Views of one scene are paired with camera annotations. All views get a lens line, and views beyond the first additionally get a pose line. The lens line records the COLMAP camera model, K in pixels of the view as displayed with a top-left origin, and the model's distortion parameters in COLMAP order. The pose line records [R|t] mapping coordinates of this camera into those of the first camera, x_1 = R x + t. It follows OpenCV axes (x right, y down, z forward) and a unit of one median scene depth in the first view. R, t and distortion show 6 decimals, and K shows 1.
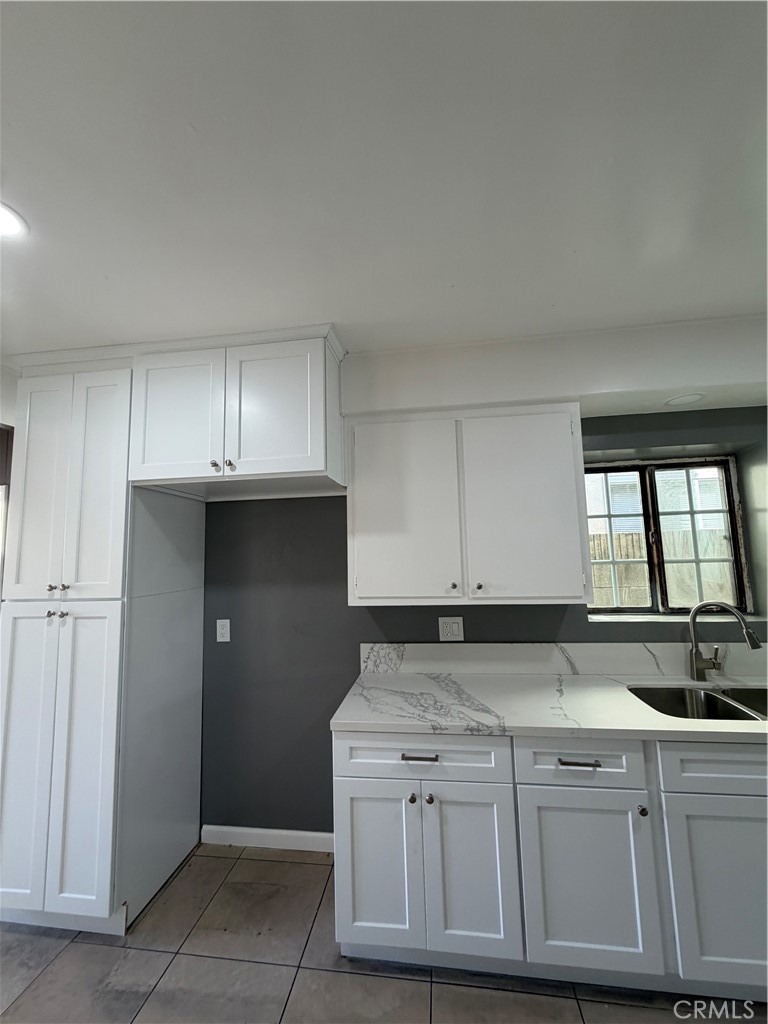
lens RADIAL K [[411.4, 0, 382.7], [0, 411.4, 508.3], [0, 0, 1]] dist [-0.003307, 0.000719]
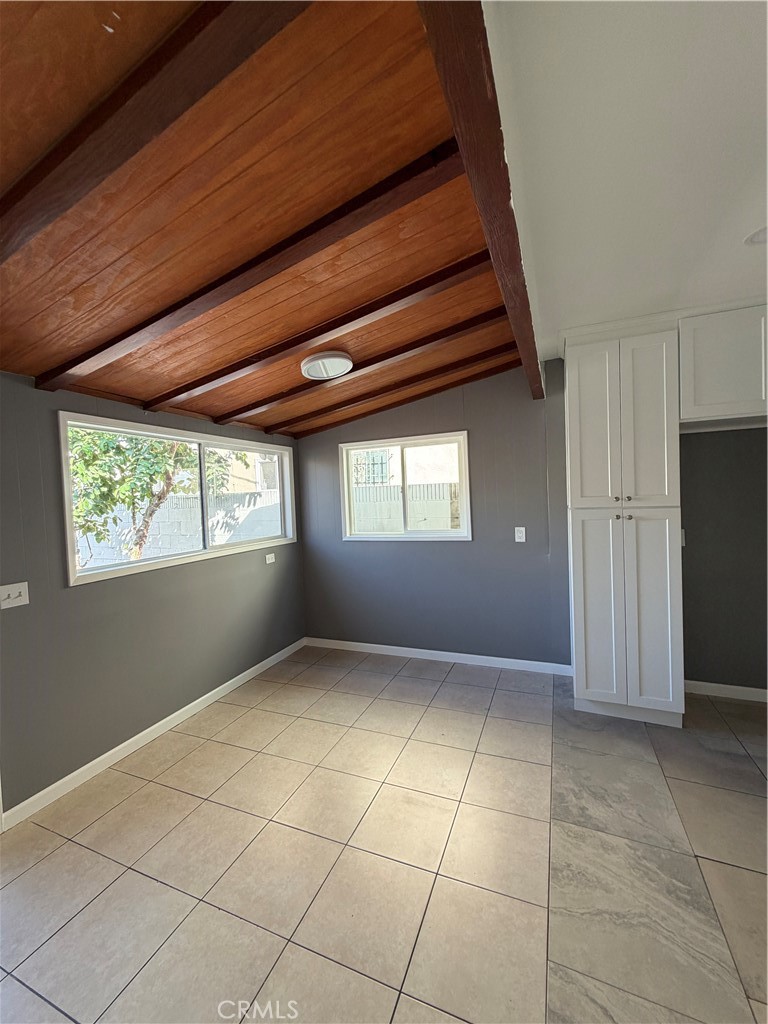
lens RADIAL K [[411.4, 0, 379.8], [0, 411.4, 507.2], [0, 0, 1]] dist [-0.003307, 0.000719]
pose [[0.960848, 0.000690, -0.277076, -1.034666], [0.039704, 0.989334, 0.140149, -0.007571], [0.274217, -0.145663, 0.950572, -0.495685]]
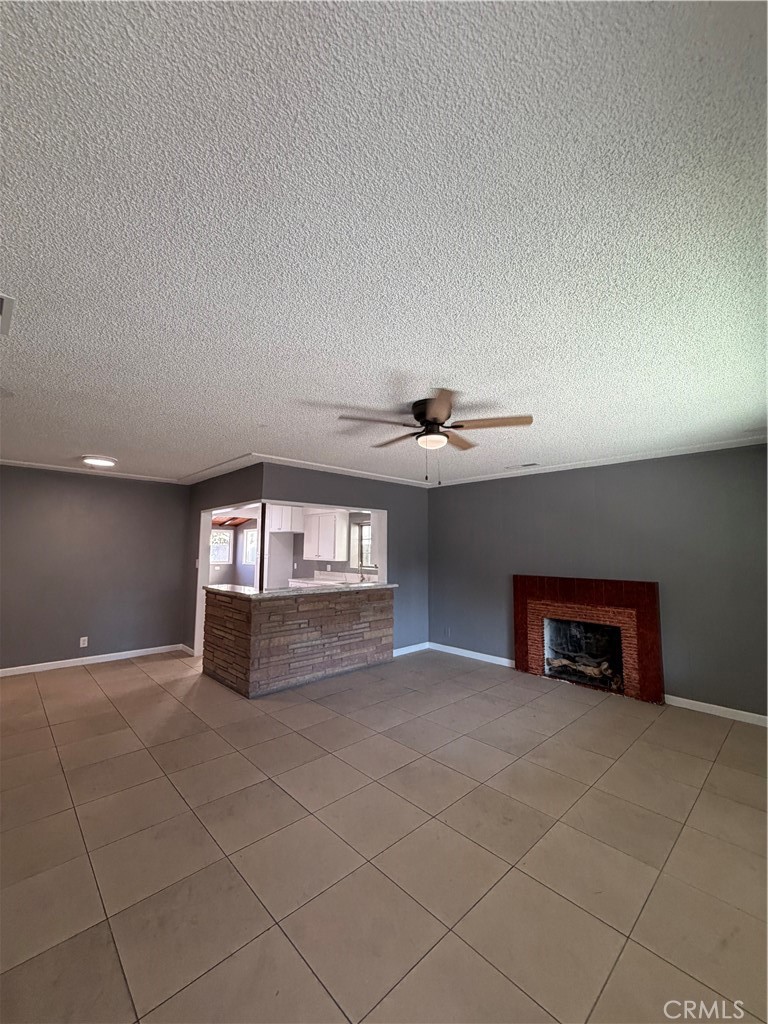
lens RADIAL K [[411.4, 0, 381.9], [0, 411.4, 510.8], [0, 0, 1]] dist [-0.003307, 0.000719]
pose [[0.772727, -0.025326, -0.634233, 3.168085], [0.042325, 0.999036, 0.011674, -0.282765], [0.633326, -0.035864, 0.773054, -1.739277]]
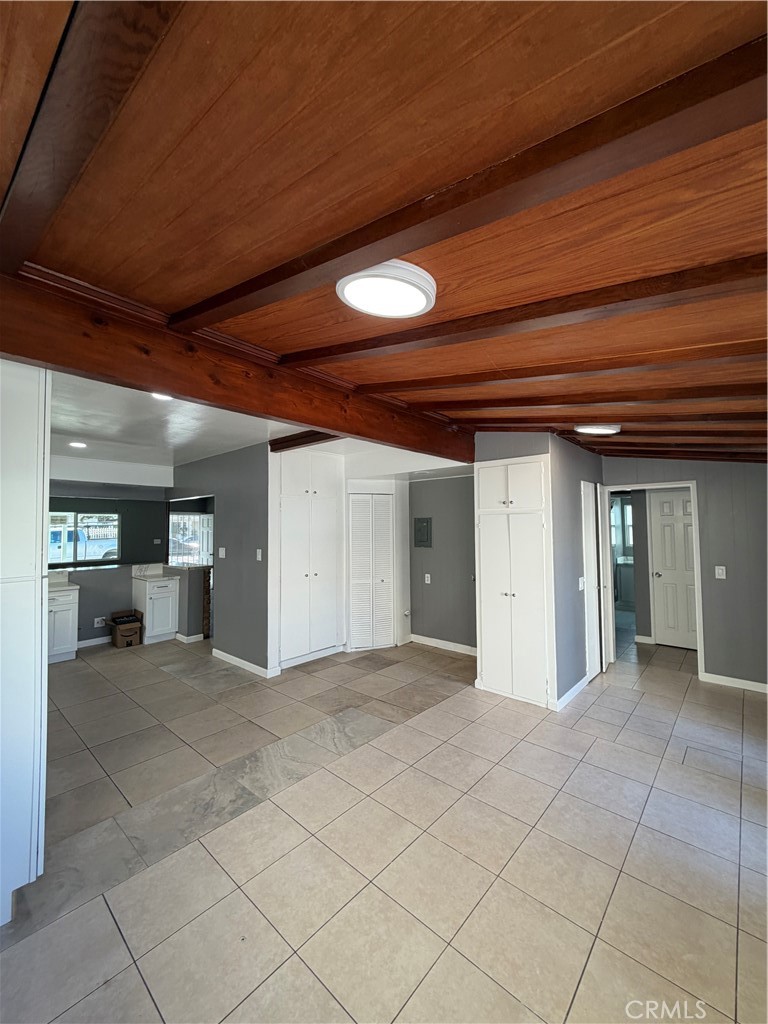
lens RADIAL K [[411.4, 0, 380.7], [0, 411.4, 509.8], [0, 0, 1]] dist [-0.003307, 0.000719]
pose [[-0.824002, 0.061999, 0.563185, -1.877856], [-0.026356, 0.988725, -0.147407, 0.166704], [-0.565974, -0.136307, -0.813077, 1.204362]]
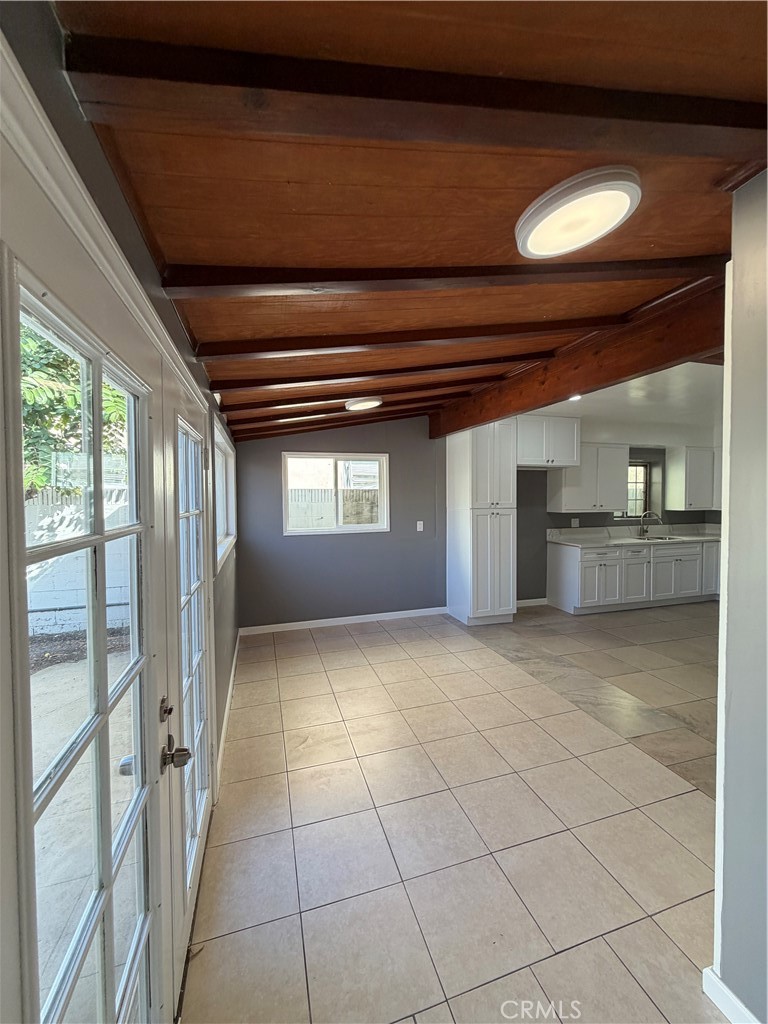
lens RADIAL K [[411.4, 0, 385.6], [0, 411.4, 507.3], [0, 0, 1]] dist [-0.003307, 0.000719]
pose [[0.909877, 0.014235, 0.414633, -2.174021], [-0.068287, 0.990919, 0.115830, -0.036169], [-0.409219, -0.133705, 0.902587, -0.945946]]
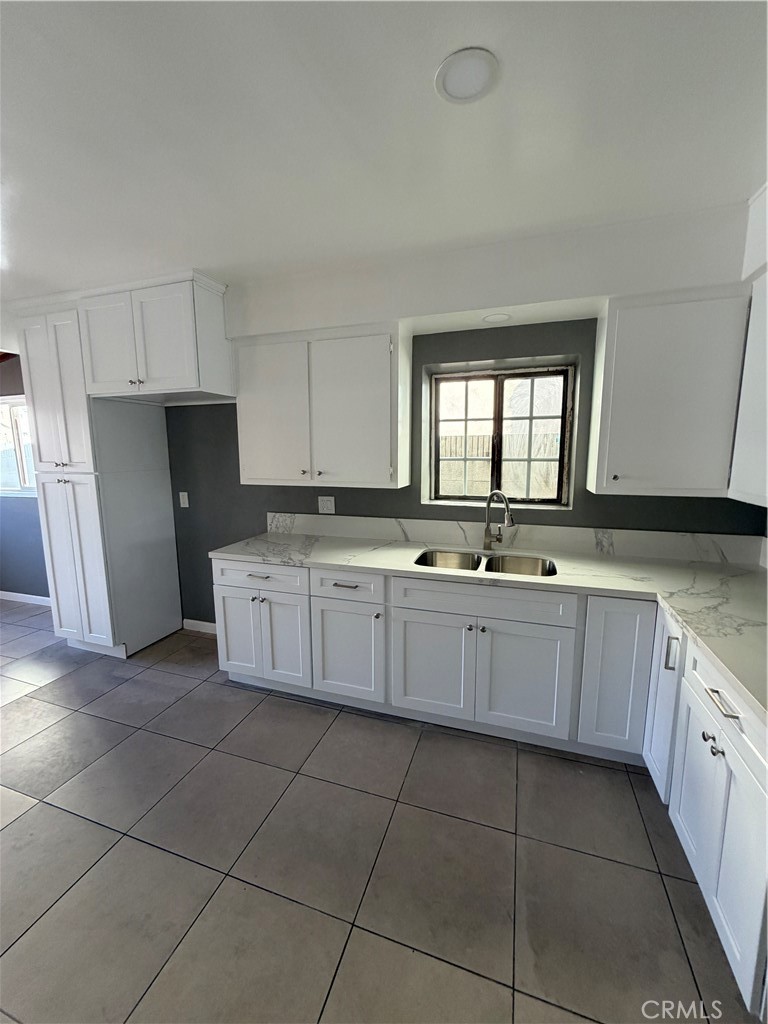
lens RADIAL K [[411.4, 0, 386.6], [0, 411.4, 511.3], [0, 0, 1]] dist [-0.003307, 0.000719]
pose [[0.981646, 0.050515, -0.183899, 0.638011], [-0.001593, 0.966420, 0.256964, -0.035845], [0.190704, -0.251954, 0.948763, -0.261195]]
